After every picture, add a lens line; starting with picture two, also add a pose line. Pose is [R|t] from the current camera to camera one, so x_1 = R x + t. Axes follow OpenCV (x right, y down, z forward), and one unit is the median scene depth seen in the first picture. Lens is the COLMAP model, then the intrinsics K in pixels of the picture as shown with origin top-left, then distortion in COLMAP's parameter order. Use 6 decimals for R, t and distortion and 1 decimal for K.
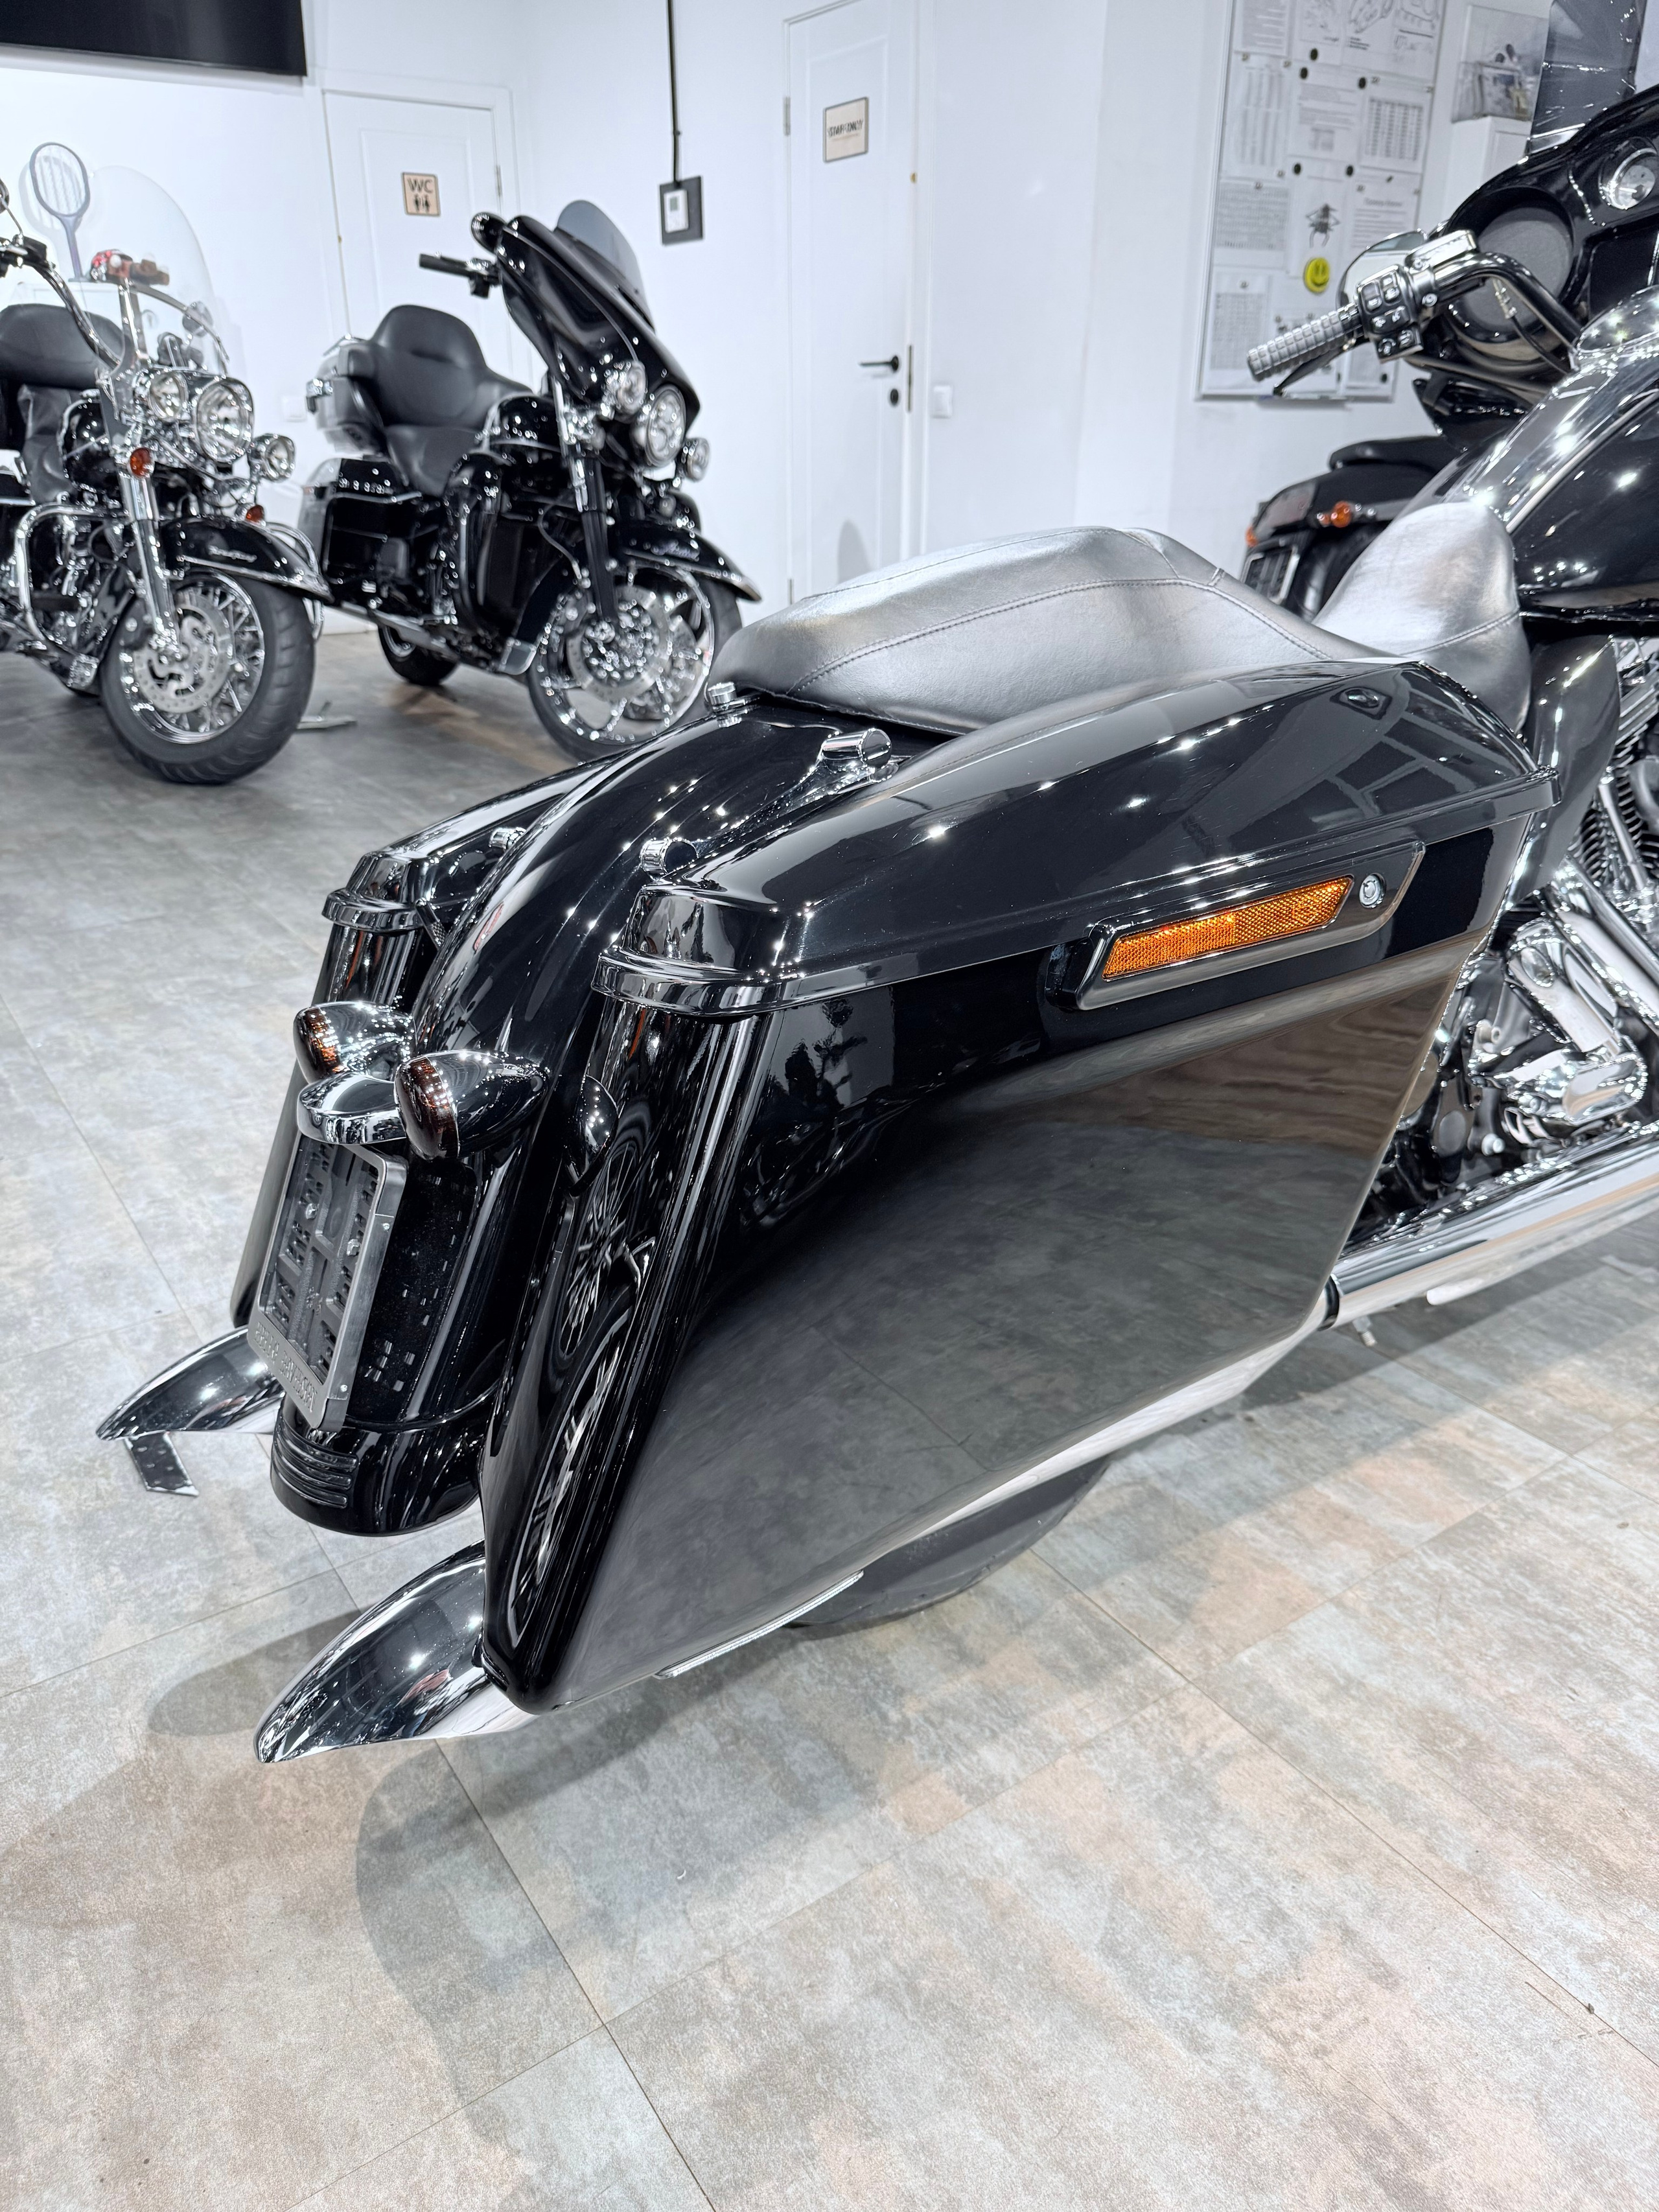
lens RADIAL K [[1575.4, 0, 825.3], [0, 1575.4, 1108.6], [0, 0, 1]] dist [0.000968, -0.010971]
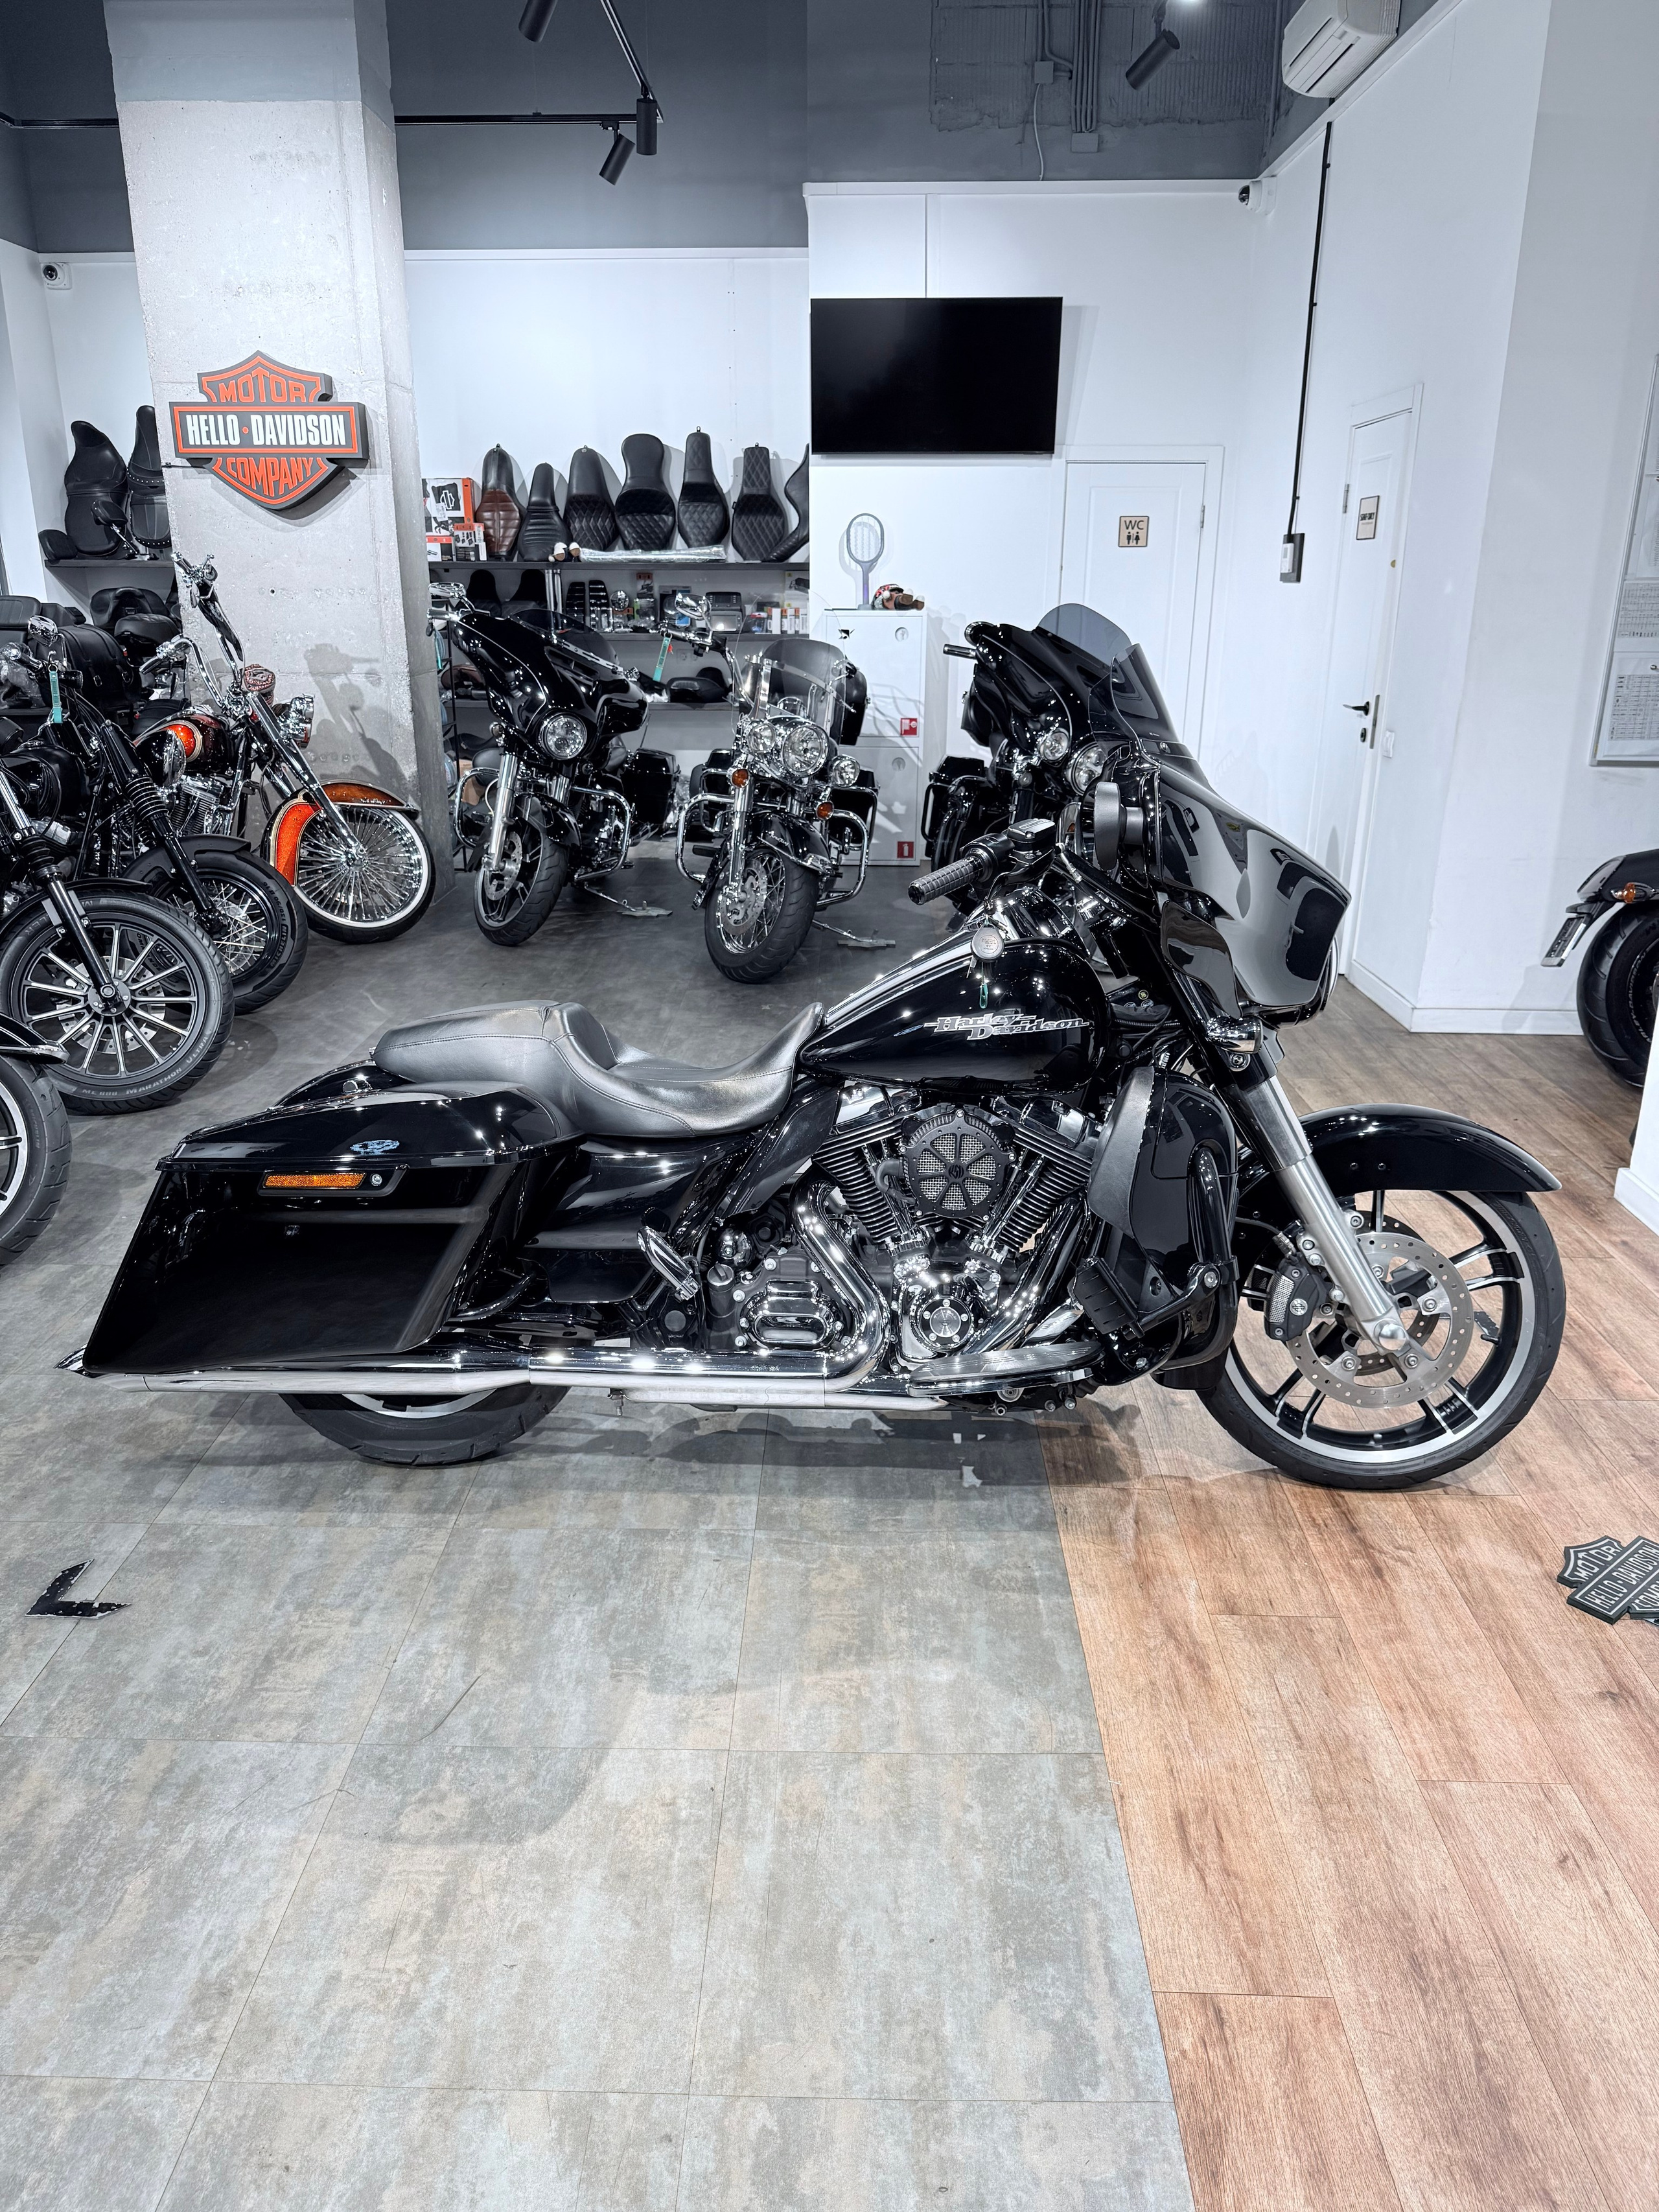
lens RADIAL K [[1544.5, 0, 823.8], [0, 1544.5, 1103.6], [0, 0, 1]] dist [0.088021, -0.162576]
pose [[0.811328, 0.192779, -0.551891, 1.365271], [-0.241675, 0.970219, -0.016379, -0.229879], [0.532297, 0.146667, 0.833756, -0.473642]]
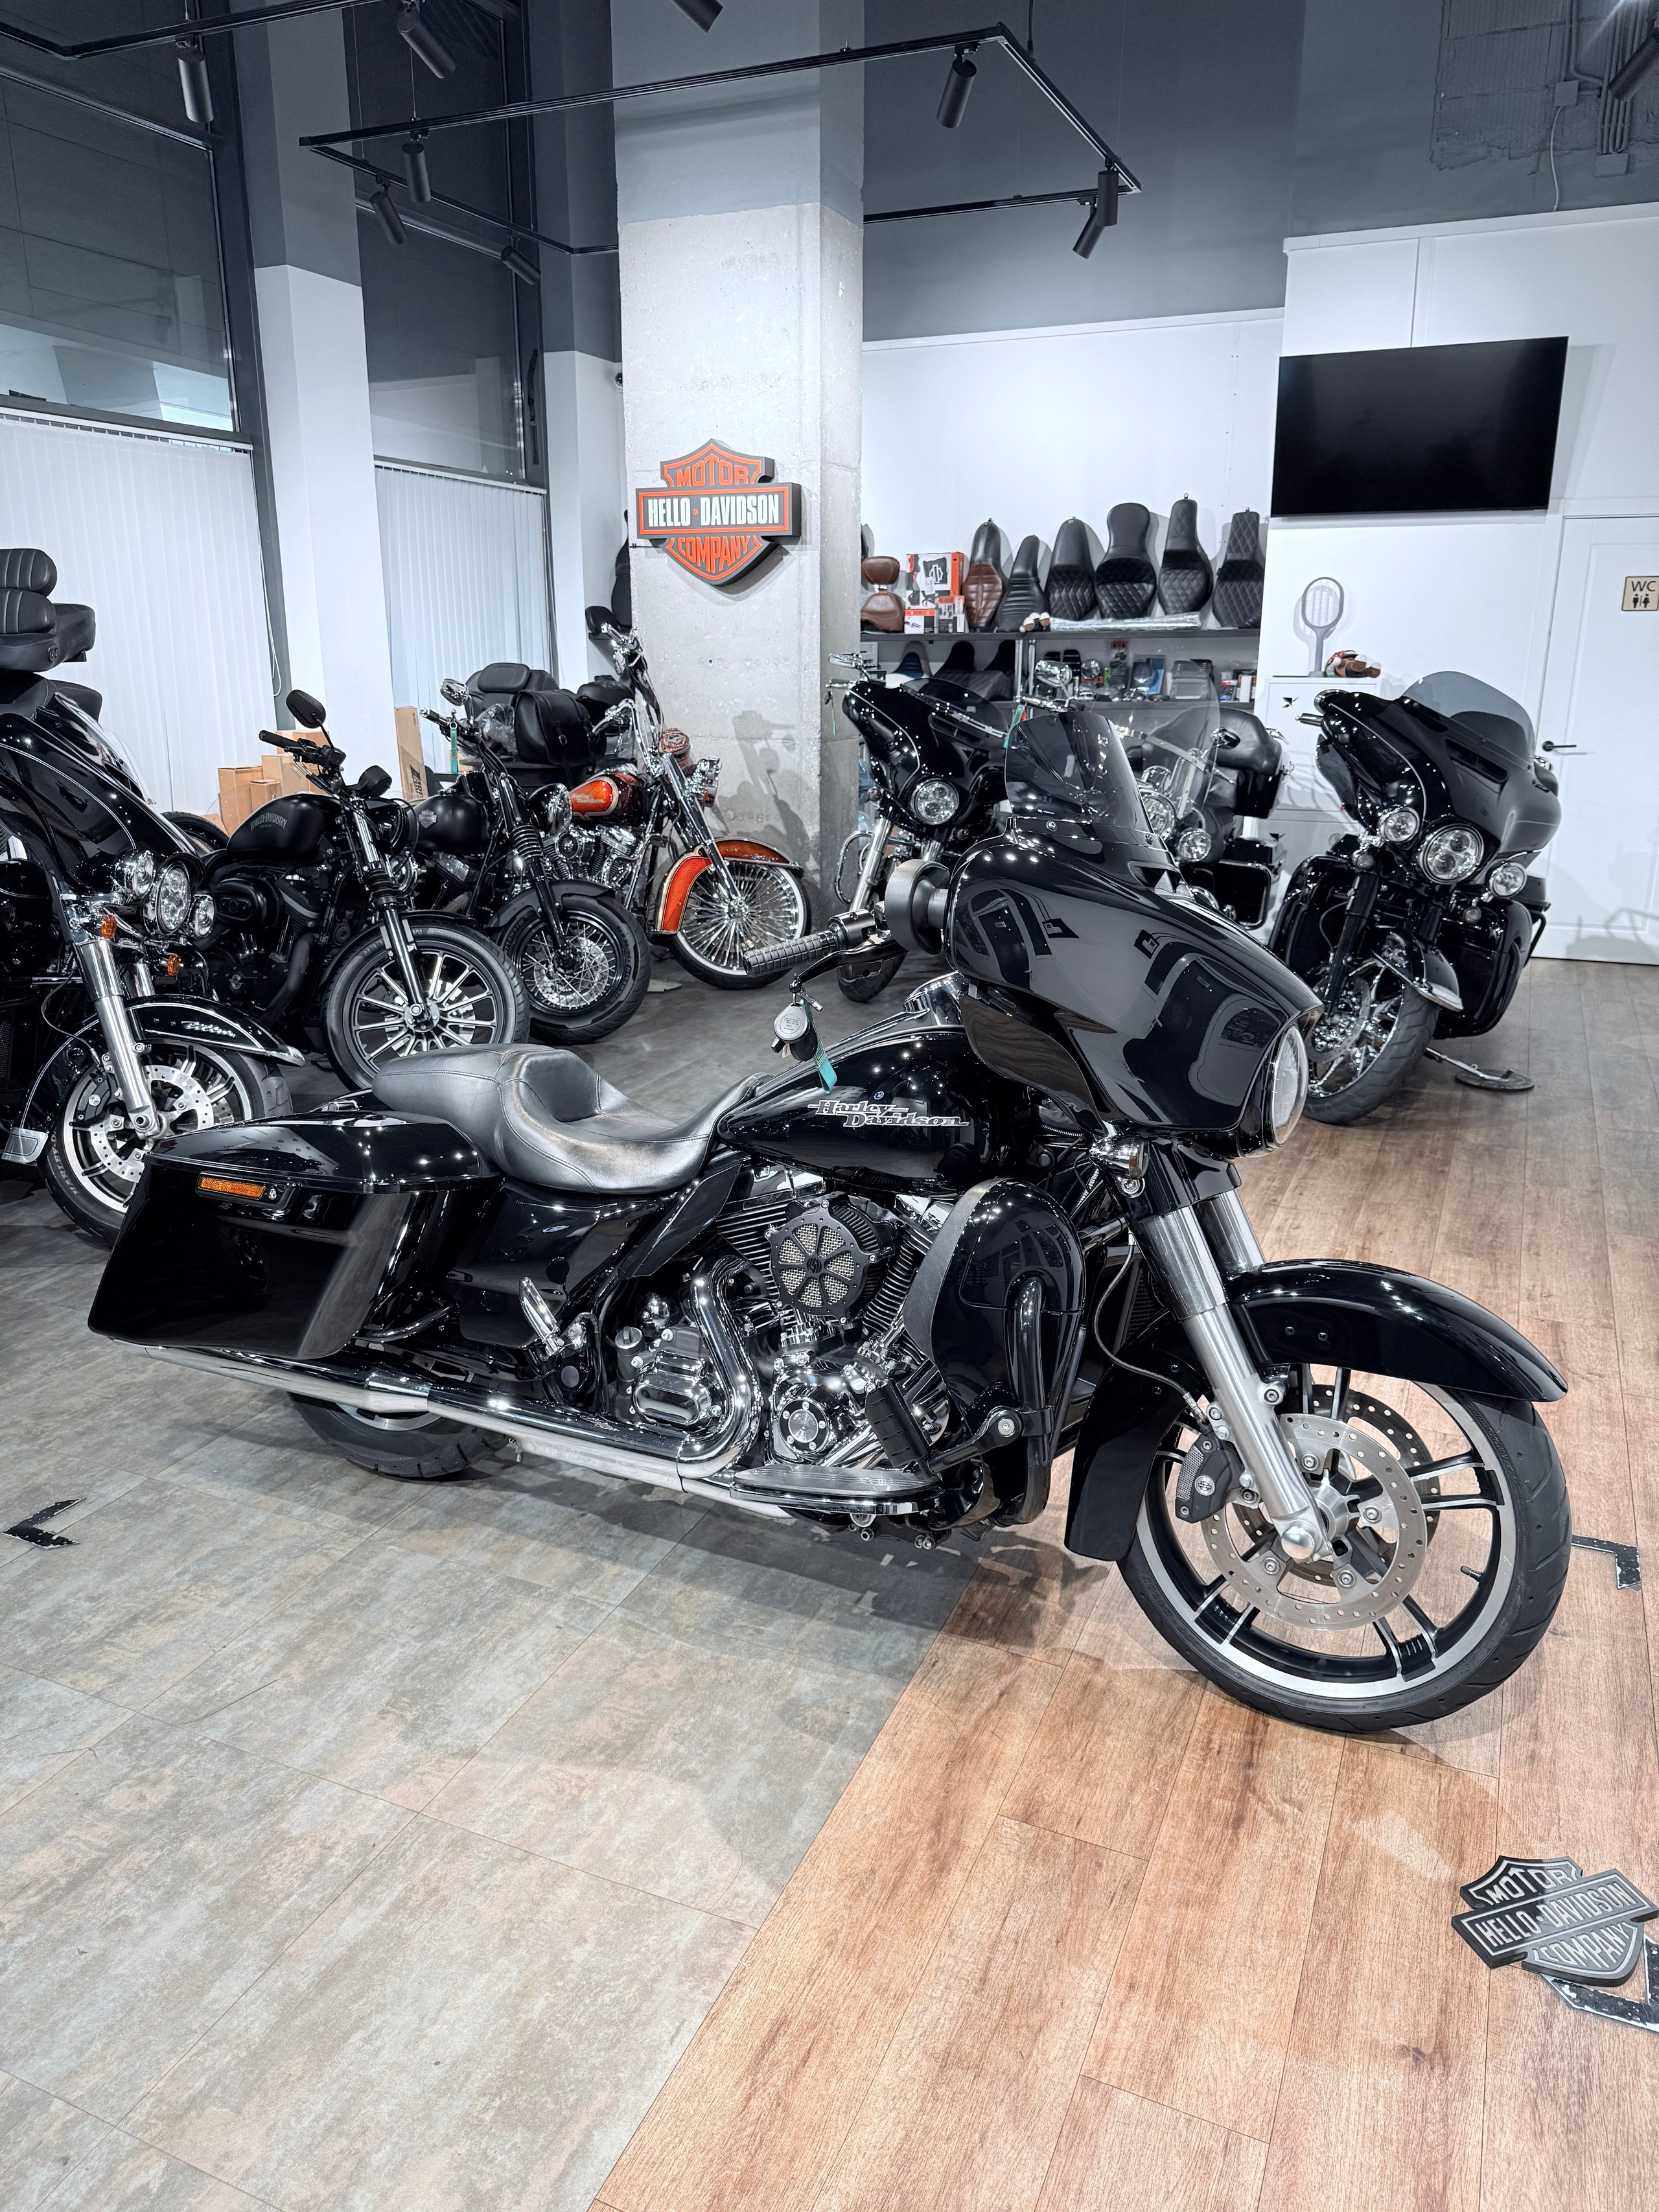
lens RADIAL K [[1551.0, 0, 826.4], [0, 1551.0, 1108.0], [0, 0, 1]] dist [0.055402, -0.088927]
pose [[0.527372, 0.245481, -0.813399, 1.787905], [-0.347534, 0.935925, 0.057133, -0.451943], [0.775306, 0.252553, 0.578893, 0.050800]]
